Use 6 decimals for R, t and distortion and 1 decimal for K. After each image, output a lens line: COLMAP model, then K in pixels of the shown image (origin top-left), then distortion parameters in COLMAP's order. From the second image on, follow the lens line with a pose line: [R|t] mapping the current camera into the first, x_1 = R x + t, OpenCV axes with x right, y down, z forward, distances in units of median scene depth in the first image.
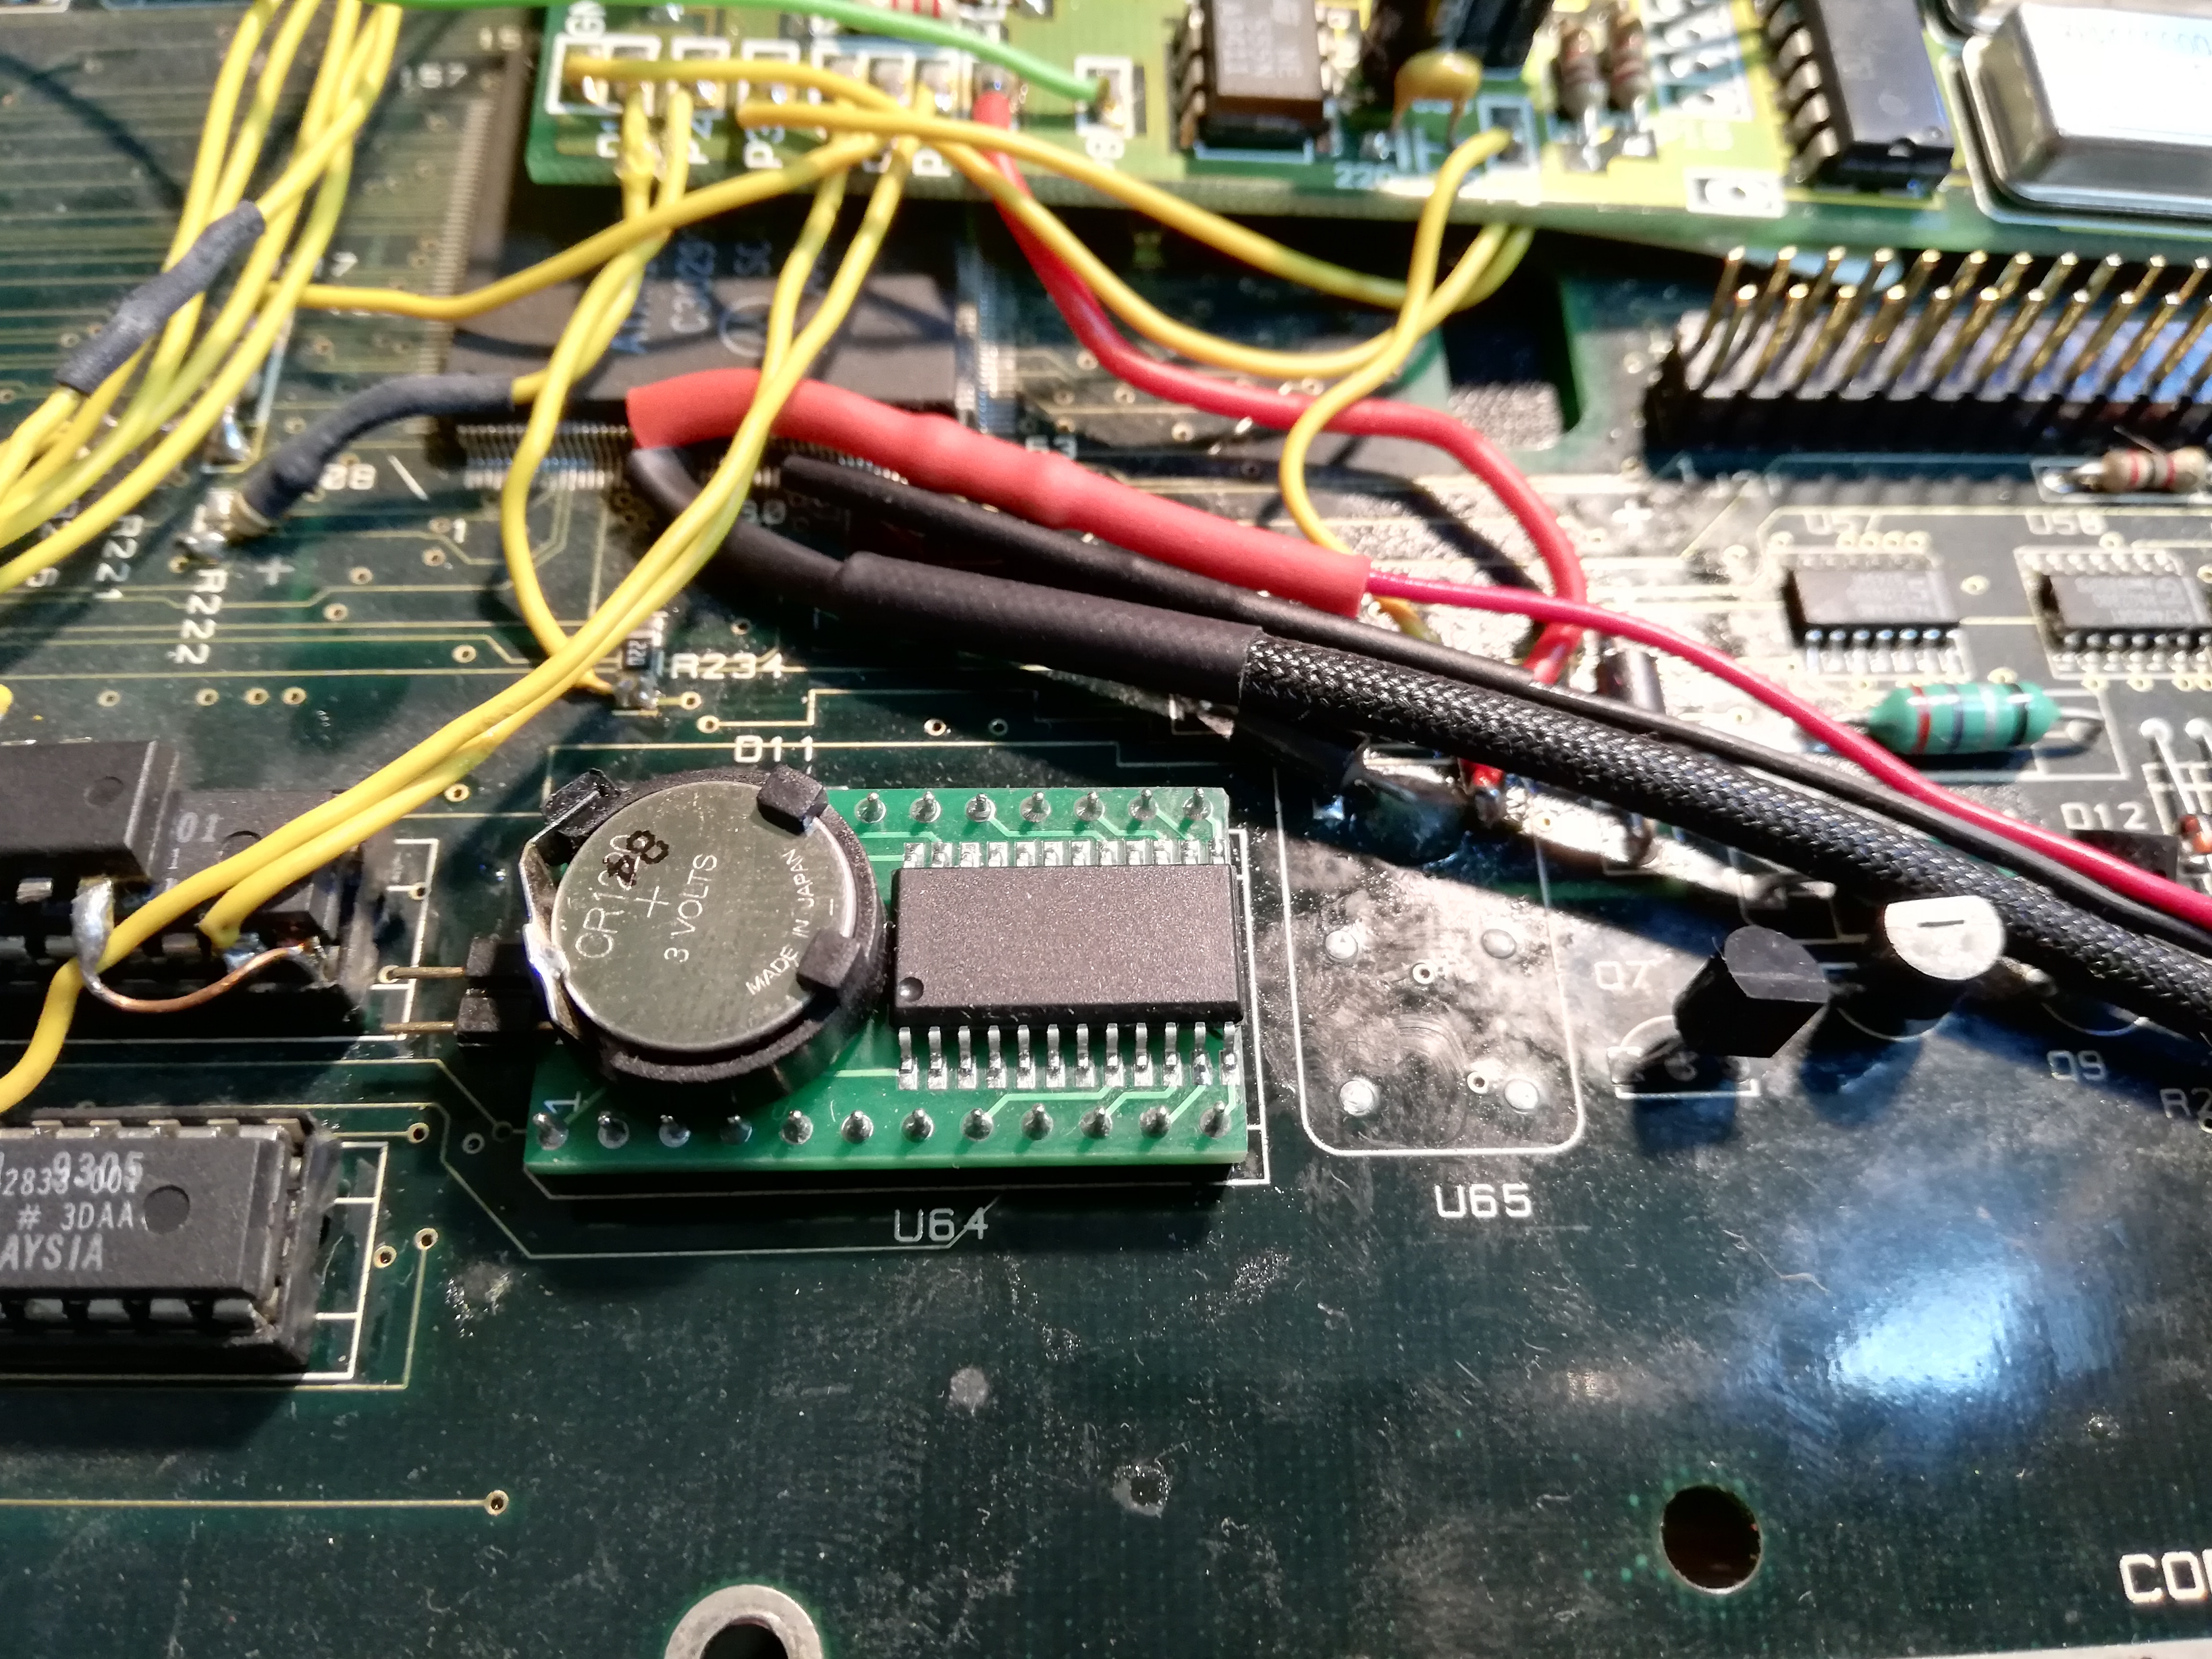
lens RADIAL K [[1866.5, 0, 1093.4], [0, 1866.5, 827.8], [0, 0, 1]] dist [0.015869, -0.130780]
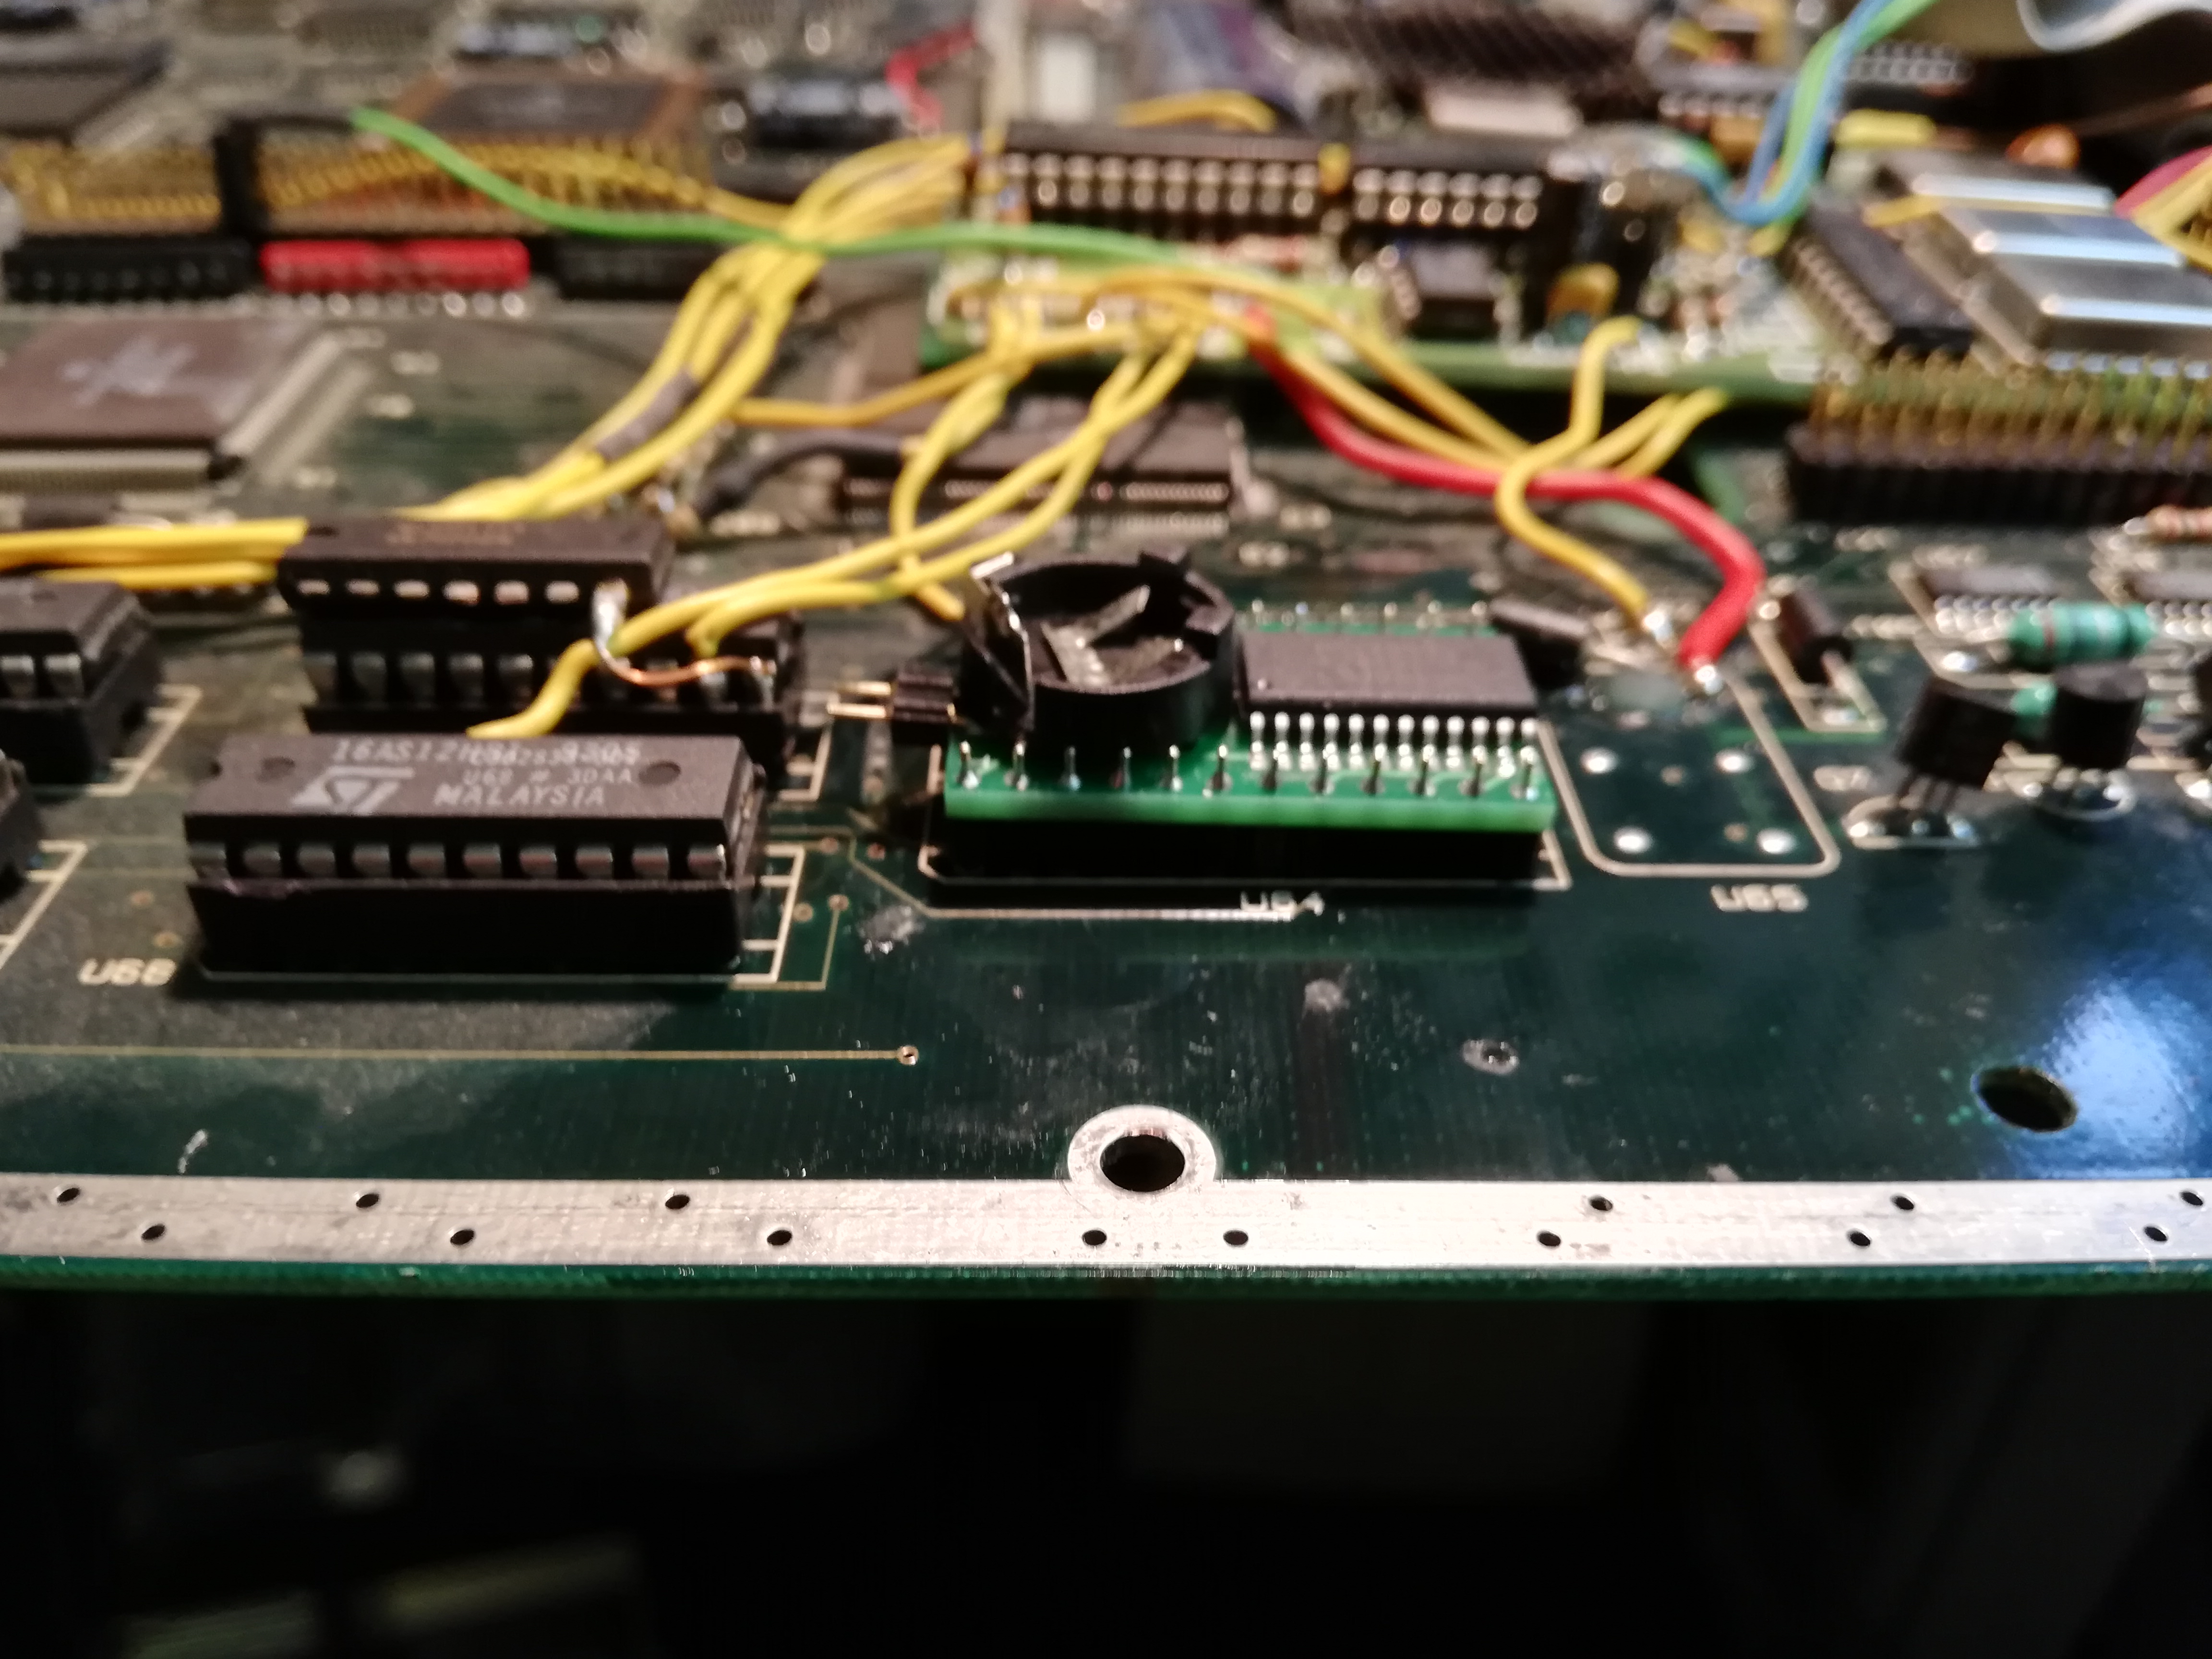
lens RADIAL K [[1866.5, 0, 1087.0], [0, 1866.5, 841.9], [0, 0, 1]] dist [0.015869, -0.130780]
pose [[0.999667, -0.001321, -0.025770, -0.152563], [-0.010260, 0.895988, -0.443961, 0.608063], [0.023676, 0.444077, 0.895676, -0.037768]]
